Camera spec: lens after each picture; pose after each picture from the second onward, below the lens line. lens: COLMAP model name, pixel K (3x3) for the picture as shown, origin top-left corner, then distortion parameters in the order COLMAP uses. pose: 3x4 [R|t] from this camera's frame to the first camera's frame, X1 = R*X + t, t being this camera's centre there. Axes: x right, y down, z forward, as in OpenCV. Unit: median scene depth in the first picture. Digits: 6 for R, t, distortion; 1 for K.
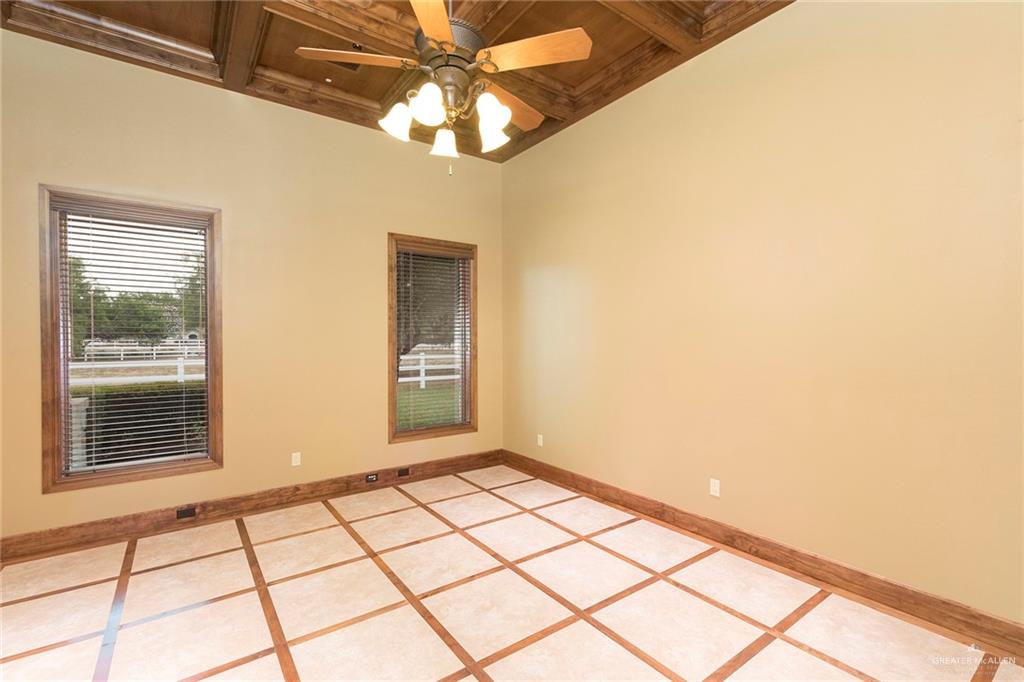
lens RADIAL K [[460.1, 0, 511.8], [0, 460.1, 340.7], [0, 0, 1]] dist [0.000999, -0.000168]
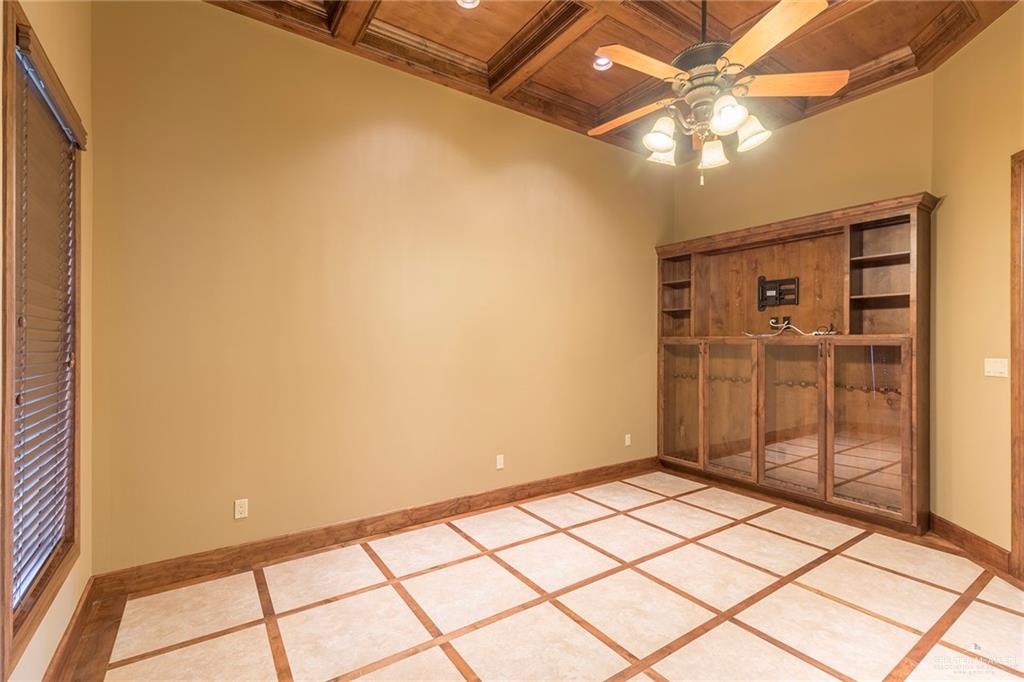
lens RADIAL K [[460.1, 0, 510.8], [0, 460.1, 340.8], [0, 0, 1]] dist [0.000999, -0.000168]
pose [[0.041599, -0.002491, 0.999131, -0.768784], [0.007356, 0.999971, 0.002187, -0.009446], [-0.999107, 0.007258, 0.041616, 0.884900]]
